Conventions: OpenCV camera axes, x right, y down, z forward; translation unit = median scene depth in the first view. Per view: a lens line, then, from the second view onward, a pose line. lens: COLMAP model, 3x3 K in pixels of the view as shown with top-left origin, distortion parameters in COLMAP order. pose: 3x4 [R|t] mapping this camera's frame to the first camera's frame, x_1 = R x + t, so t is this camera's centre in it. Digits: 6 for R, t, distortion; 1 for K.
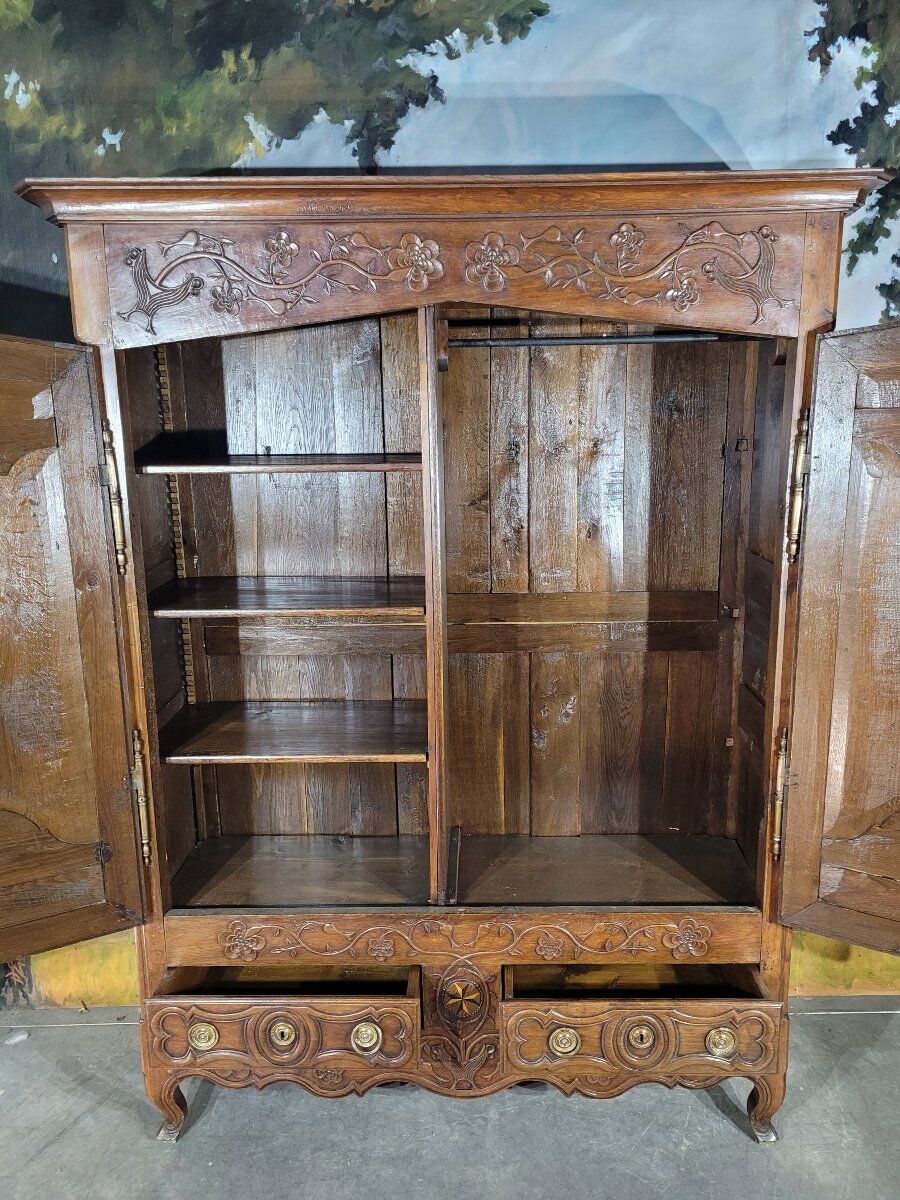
lens RADIAL K [[916.7, 0, 450.0], [0, 916.7, 600.0], [0, 0, 1]] dist [0.047611, -0.028672]
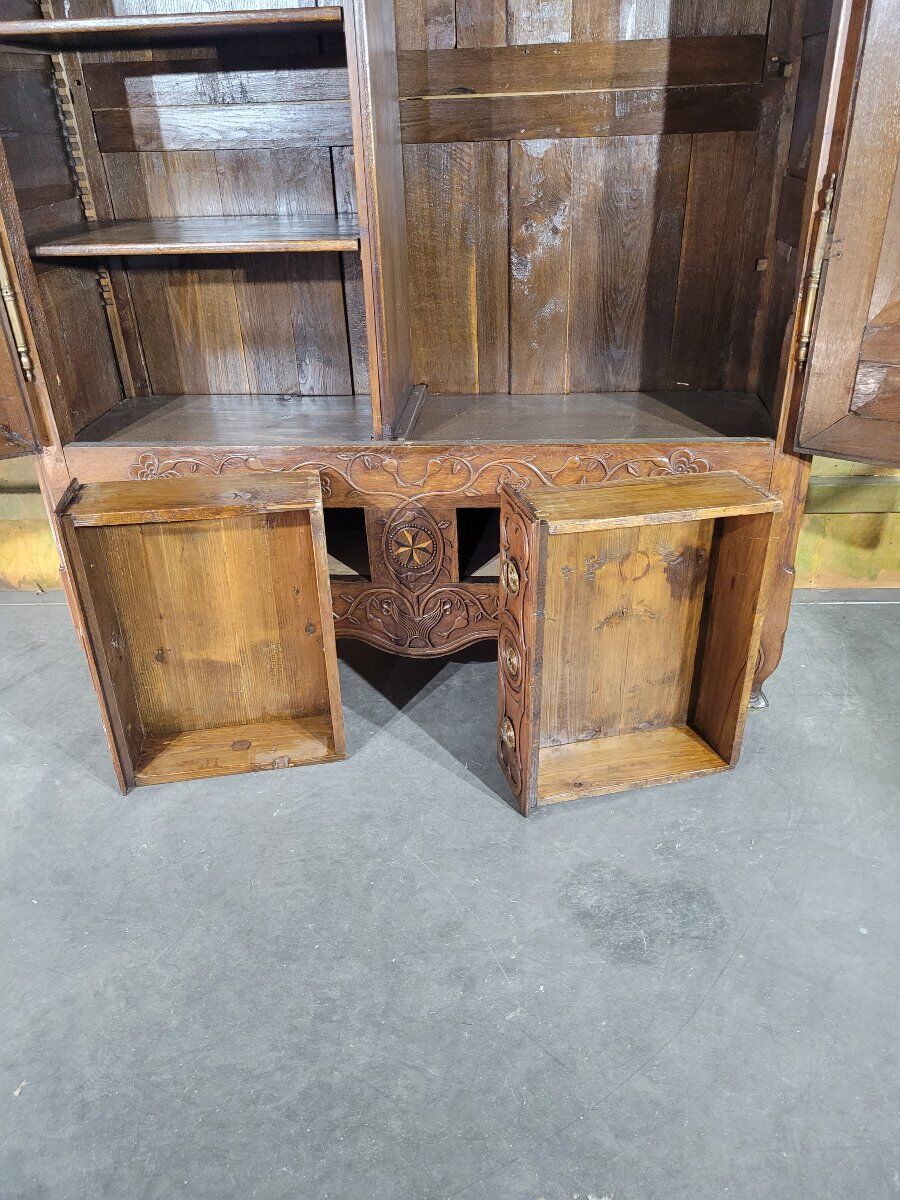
lens RADIAL K [[874.9, 0, 445.1], [0, 874.9, 625.4], [0, 0, 1]] dist [0.034546, -0.007951]
pose [[0.997149, 0.010157, -0.074768, 0.093230], [0.012062, 0.956698, 0.290831, 0.229446], [0.074485, -0.290904, 0.953849, 0.168519]]
